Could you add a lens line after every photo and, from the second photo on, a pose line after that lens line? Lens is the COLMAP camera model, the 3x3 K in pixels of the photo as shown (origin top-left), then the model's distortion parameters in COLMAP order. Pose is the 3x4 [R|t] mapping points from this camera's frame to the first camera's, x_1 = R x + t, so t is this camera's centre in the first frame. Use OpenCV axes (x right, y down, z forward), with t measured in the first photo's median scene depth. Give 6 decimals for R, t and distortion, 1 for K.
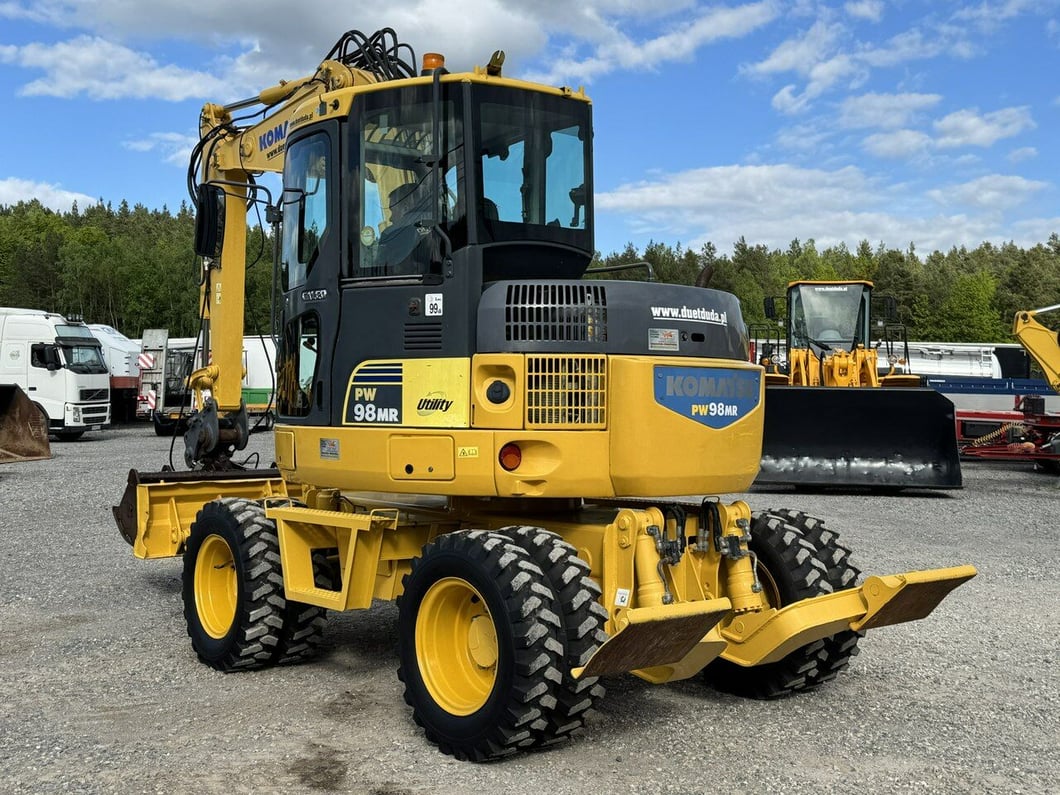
lens RADIAL K [[1304.4, 0, 562.1], [0, 1304.4, 394.0], [0, 0, 1]] dist [0.183392, -0.521464]
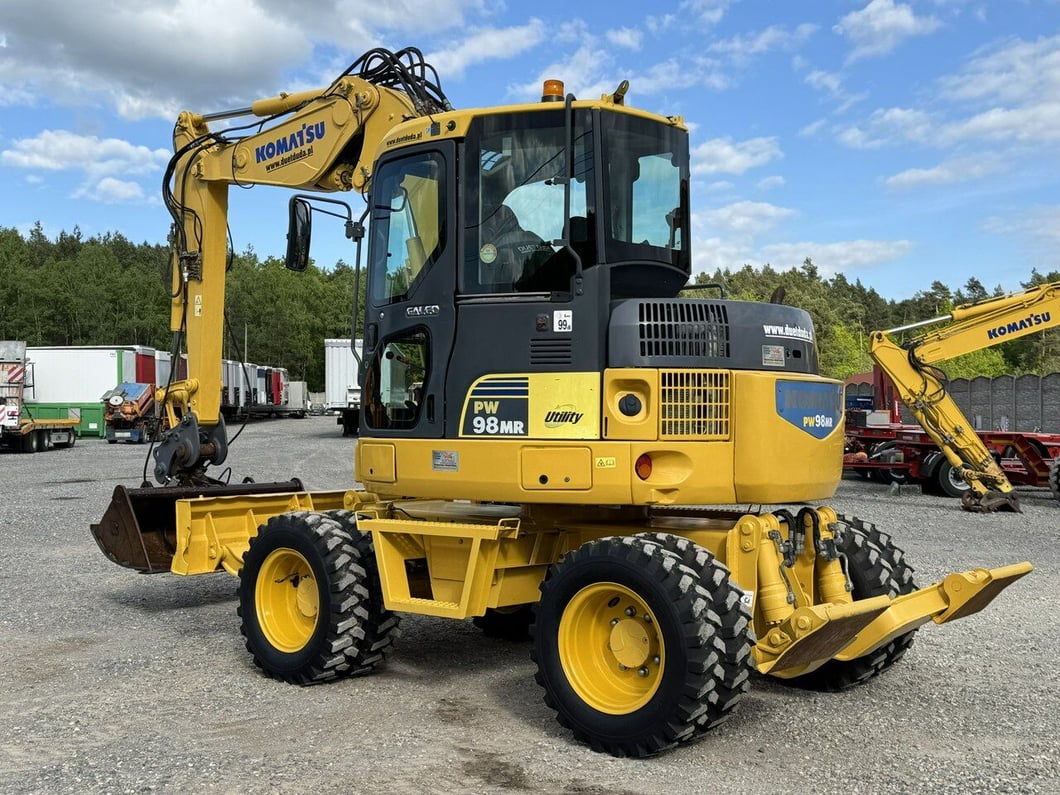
lens RADIAL K [[1305.7, 0, 530.0], [0, 1305.7, 397.5], [0, 0, 1]] dist [0.131938, -0.012189]
pose [[0.983376, 0.000409, 0.181578, -0.198461], [0.001116, 0.999965, -0.008298, 0.000708], [-0.181575, 0.008363, 0.983342, -0.010465]]
